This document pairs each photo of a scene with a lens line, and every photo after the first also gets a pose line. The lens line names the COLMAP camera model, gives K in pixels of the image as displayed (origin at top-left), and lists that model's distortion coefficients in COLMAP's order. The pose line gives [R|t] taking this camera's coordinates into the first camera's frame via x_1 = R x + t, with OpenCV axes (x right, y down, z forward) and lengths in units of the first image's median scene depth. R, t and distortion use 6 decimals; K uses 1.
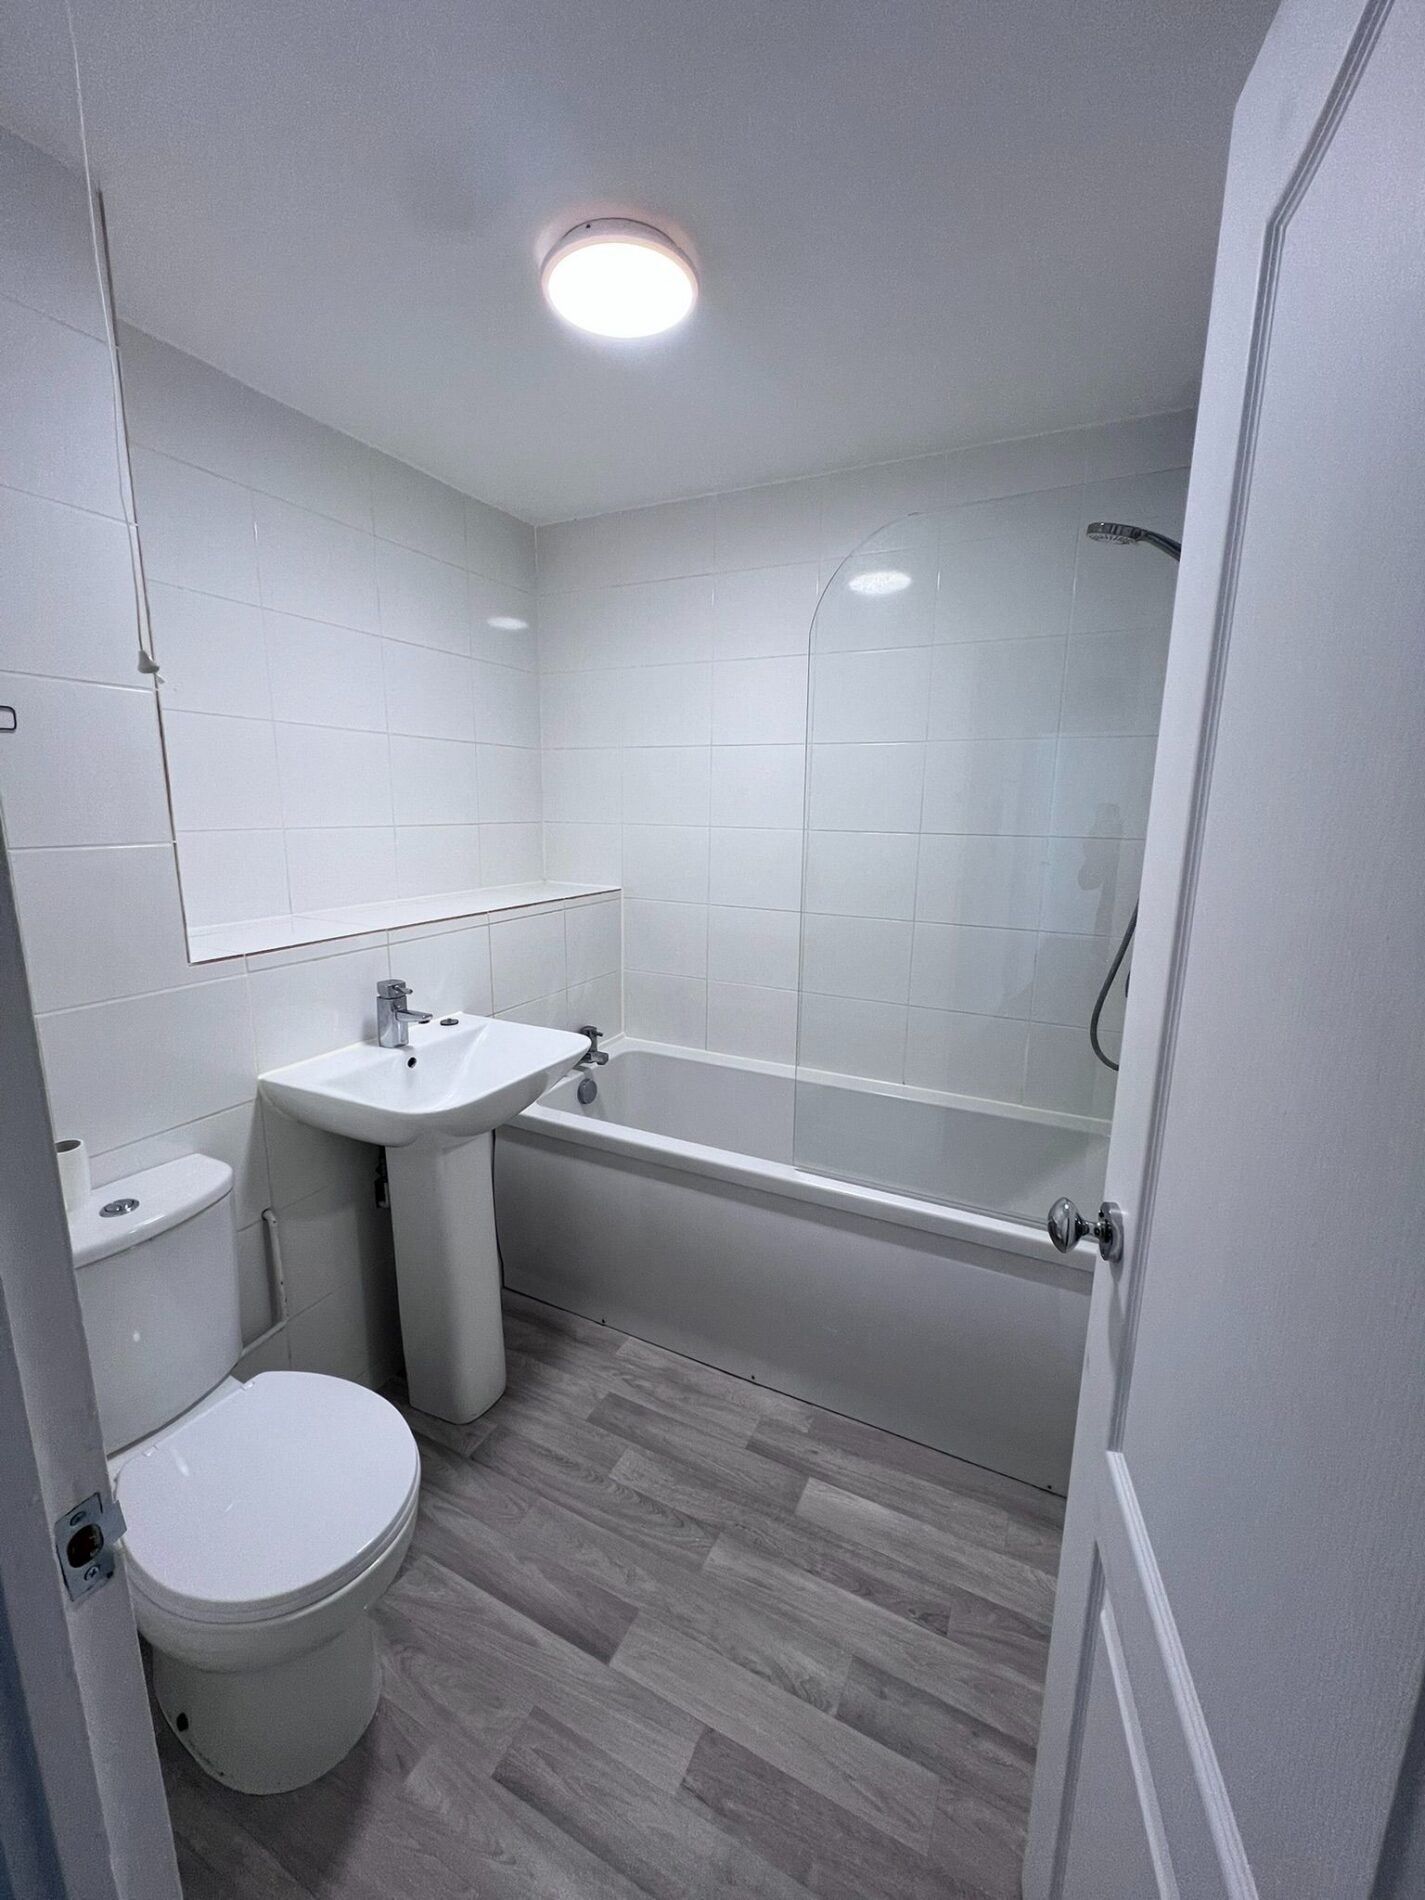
lens RADIAL K [[753.9, 0, 710.0], [0, 753.9, 946.7], [0, 0, 1]] dist [-0.002413, -0.000135]
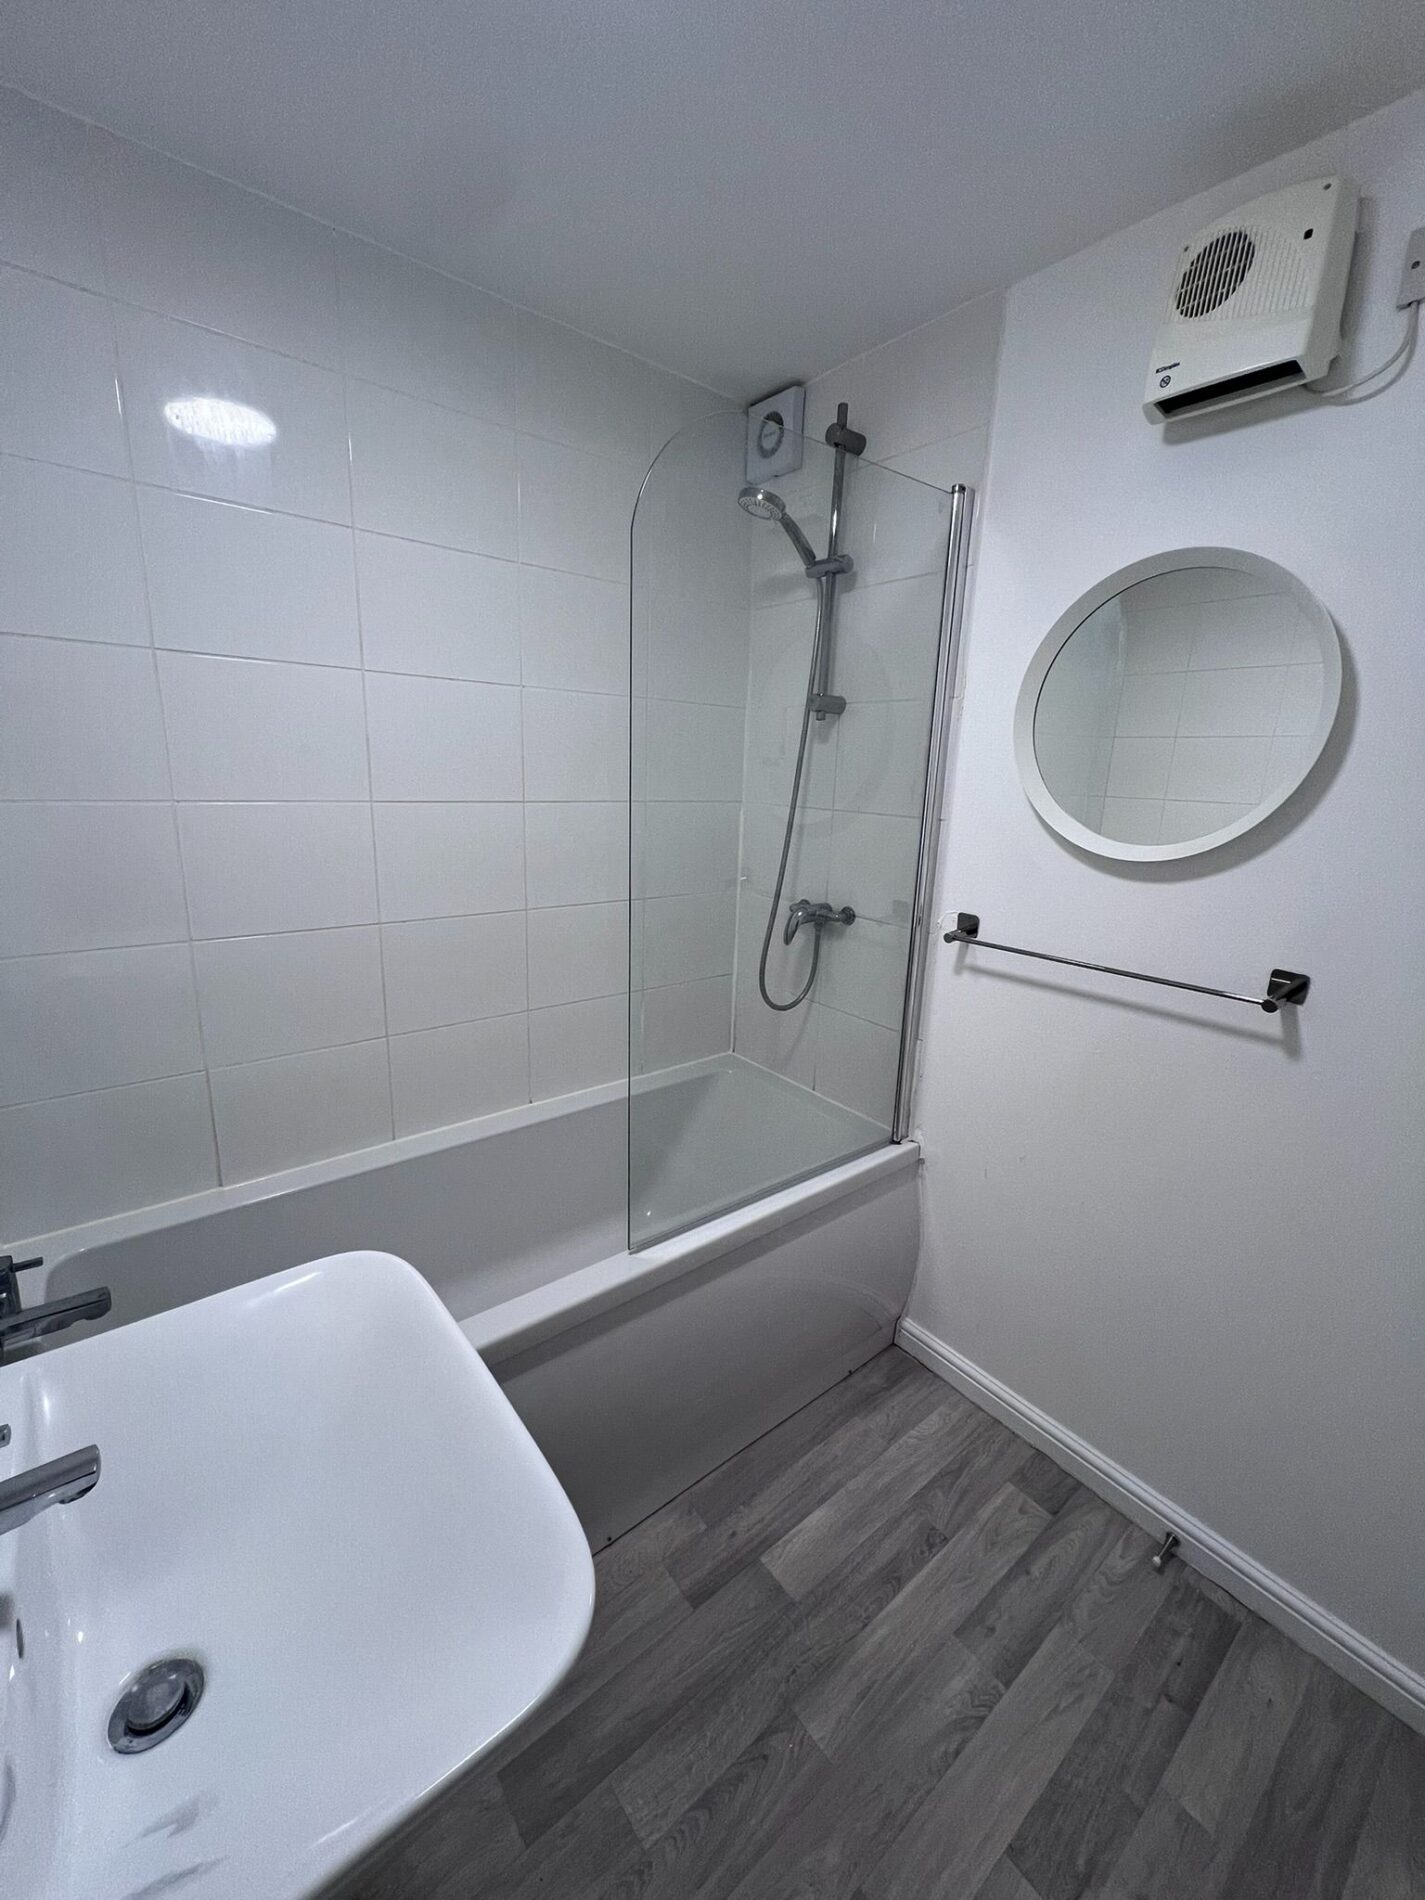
lens RADIAL K [[746.5, 0, 712.5], [0, 746.5, 950.0], [0, 0, 1]] dist [0.000267, -0.002440]
pose [[0.423371, -0.203596, 0.882783, -0.544291], [0.143349, 0.977200, 0.156623, -0.131040], [-0.894543, 0.060236, 0.442904, 0.674728]]
